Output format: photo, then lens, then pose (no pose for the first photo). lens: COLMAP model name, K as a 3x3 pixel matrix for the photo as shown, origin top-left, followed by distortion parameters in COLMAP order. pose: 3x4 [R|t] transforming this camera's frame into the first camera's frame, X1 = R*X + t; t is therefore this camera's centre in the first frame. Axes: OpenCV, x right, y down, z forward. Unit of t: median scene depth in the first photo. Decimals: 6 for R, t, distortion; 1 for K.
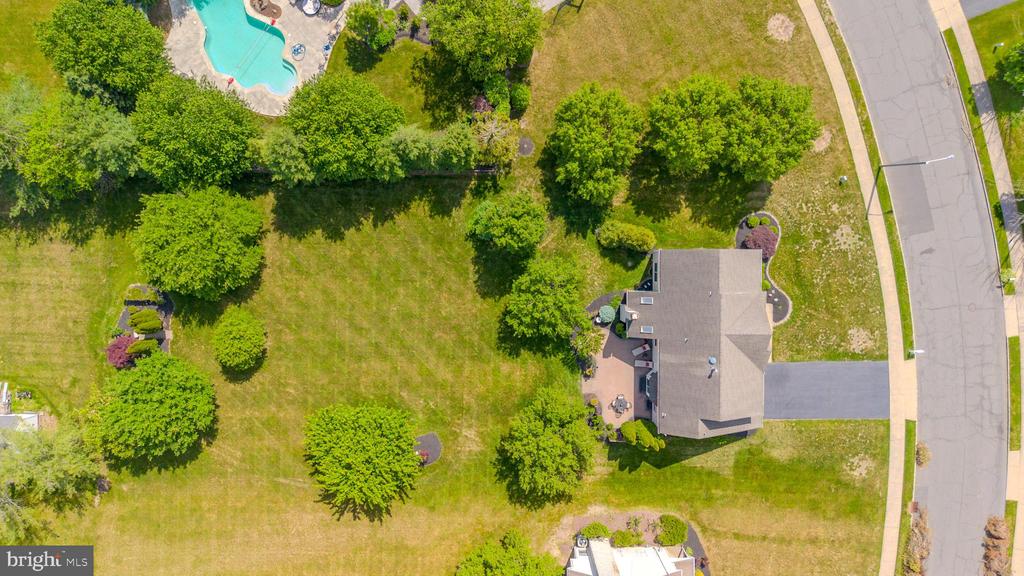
lens RADIAL K [[726.5, 0, 509.8], [0, 726.5, 283.6], [0, 0, 1]] dist [0.074343, -0.084007]
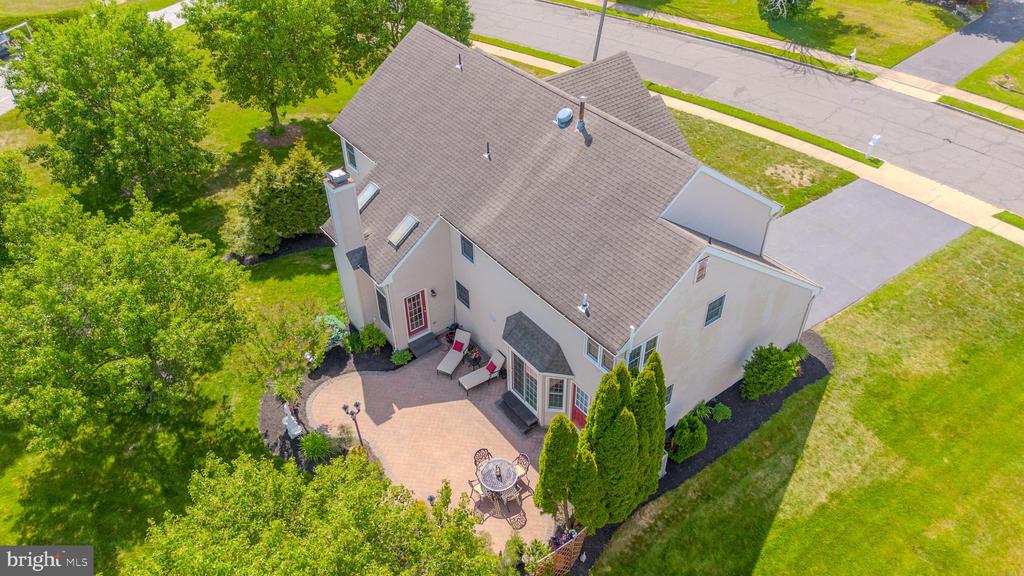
lens RADIAL K [[726.5, 0, 509.8], [0, 726.5, 283.6], [0, 0, 1]] dist [0.074343, -0.084007]
pose [[0.792909, -0.384593, 0.472635, 0.041862], [0.609123, 0.479600, -0.631627, 0.319470], [0.016243, 0.788716, 0.614544, 0.736506]]
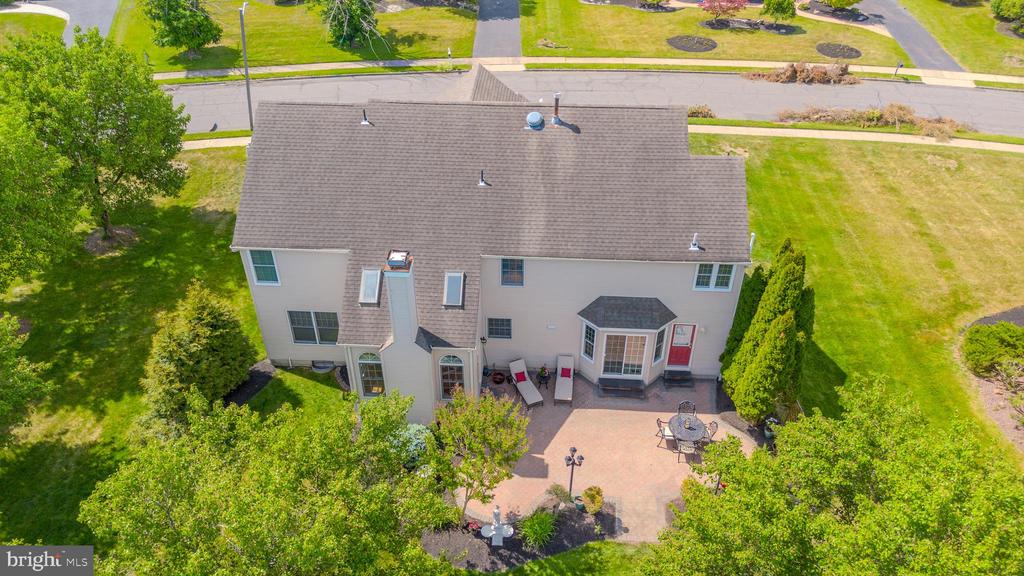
lens RADIAL K [[726.5, 0, 509.8], [0, 726.5, 283.6], [0, 0, 1]] dist [0.074343, -0.084007]
pose [[0.052038, -0.576500, 0.815439, -0.083136], [0.998459, 0.014274, -0.053627, 0.100604], [0.019276, 0.816973, 0.576354, 0.742381]]
